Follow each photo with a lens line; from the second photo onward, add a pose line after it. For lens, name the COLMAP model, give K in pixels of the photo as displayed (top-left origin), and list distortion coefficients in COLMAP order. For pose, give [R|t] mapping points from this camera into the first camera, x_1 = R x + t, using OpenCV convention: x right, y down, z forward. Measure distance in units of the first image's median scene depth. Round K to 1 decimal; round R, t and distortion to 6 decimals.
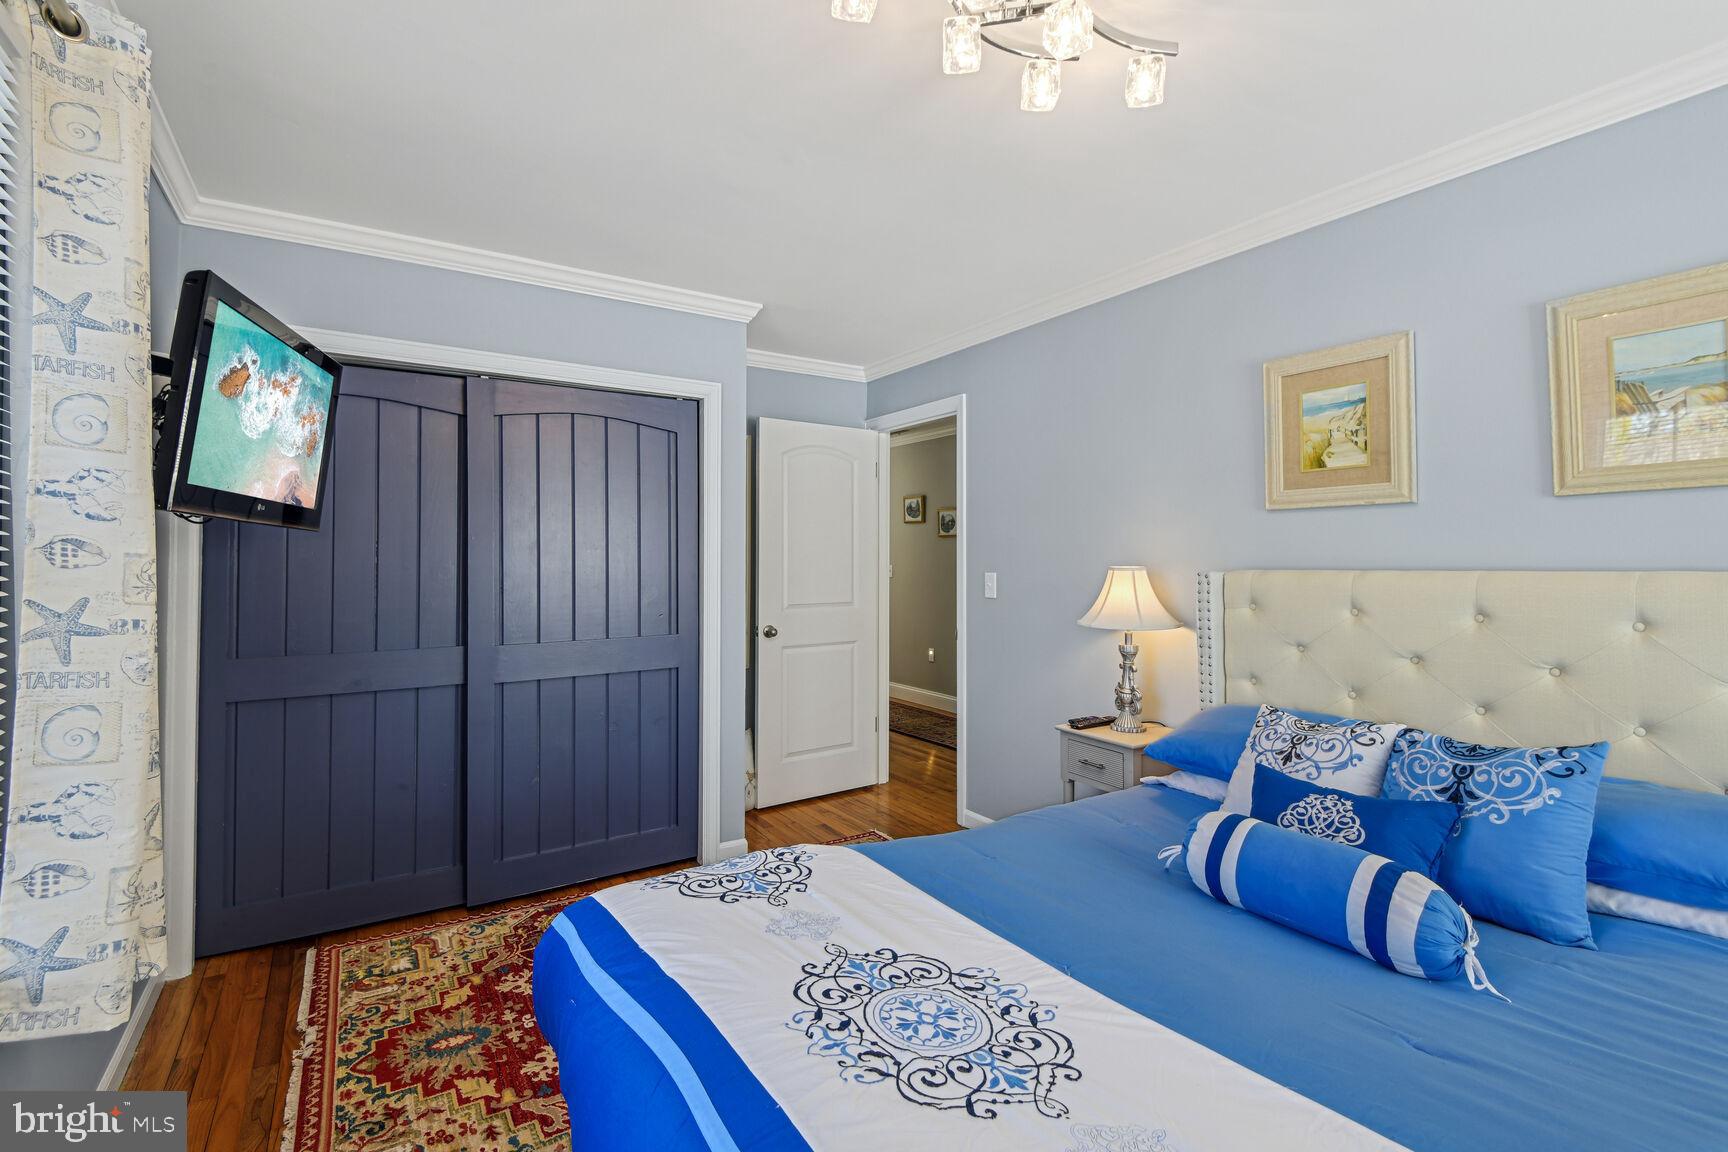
lens RADIAL K [[787.2, 0, 864.0], [0, 787.2, 563.5], [0, 0, 1]] dist [0.039018, -0.032613]
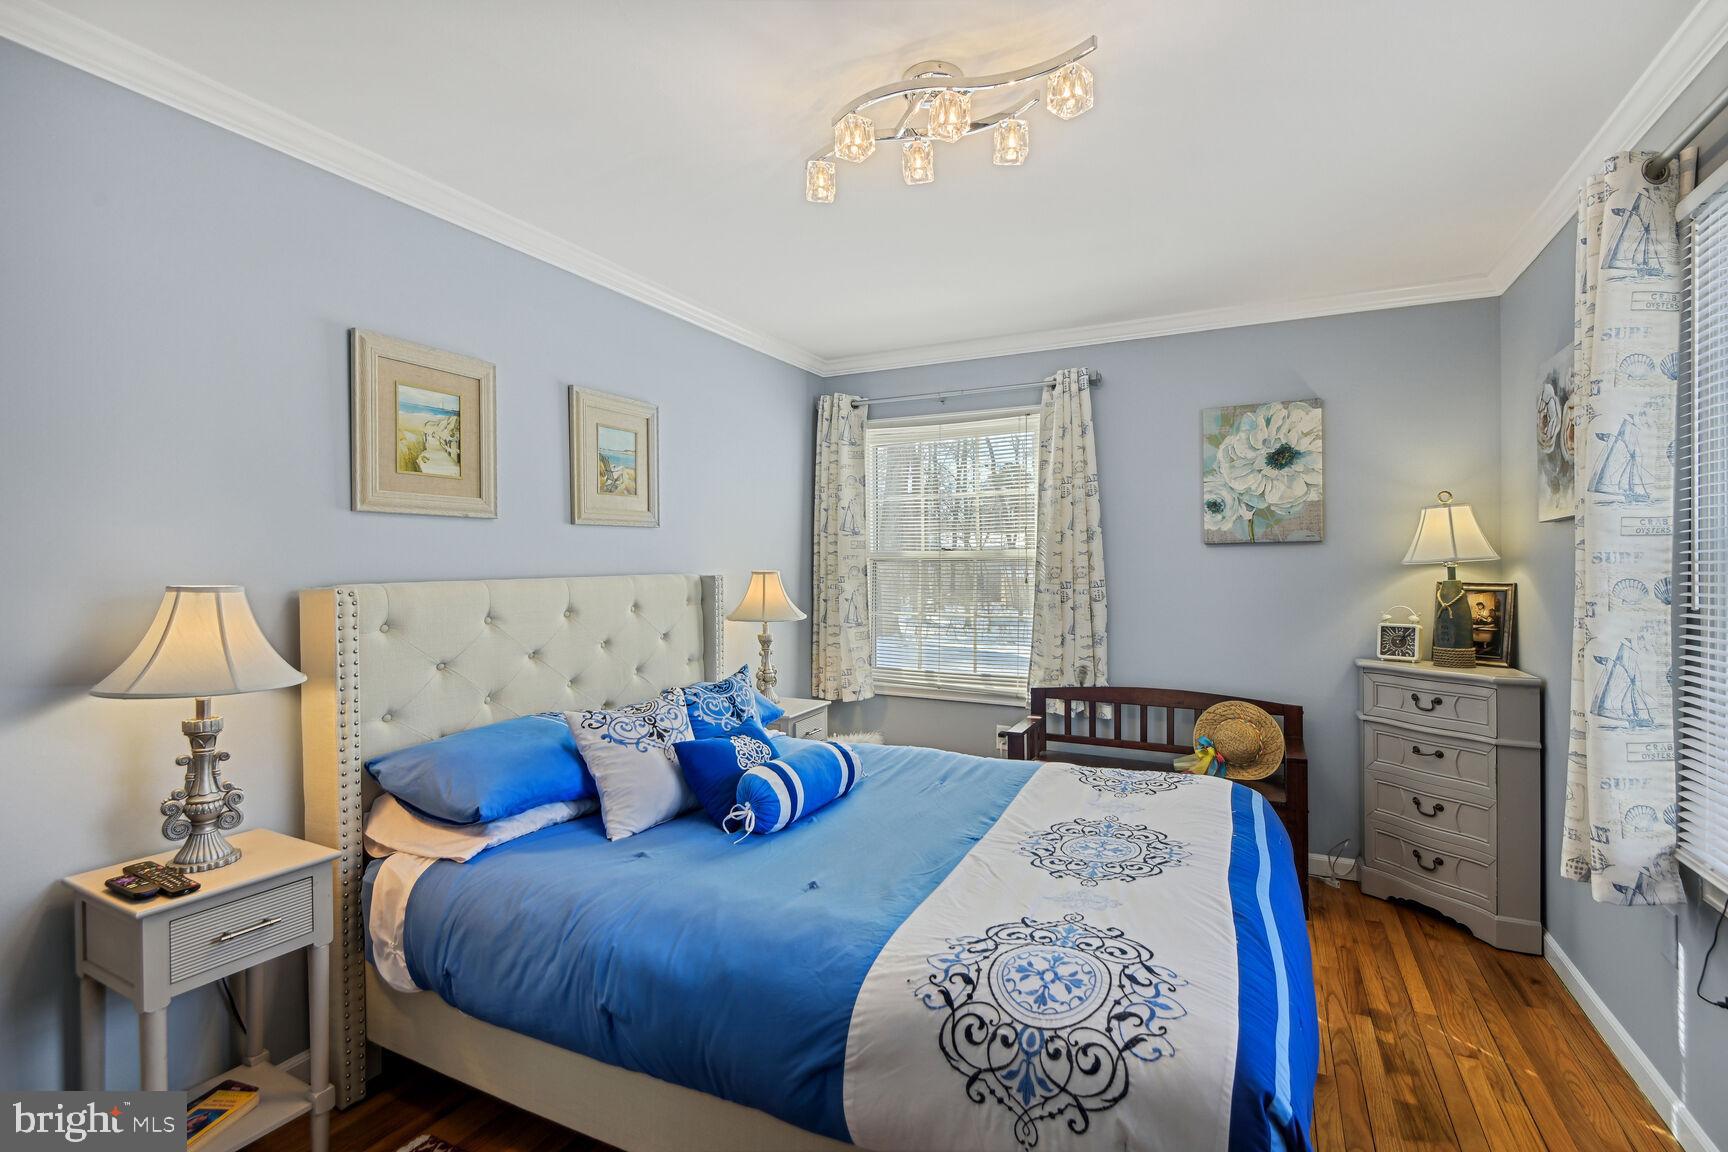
lens RADIAL K [[787.2, 0, 864.0], [0, 787.2, 563.5], [0, 0, 1]] dist [0.039018, -0.032613]
pose [[-0.507310, -0.002012, 0.861761, -0.499353], [0.000852, 0.999996, 0.002836, -0.015360], [-0.861763, 0.002172, -0.507307, 1.039875]]
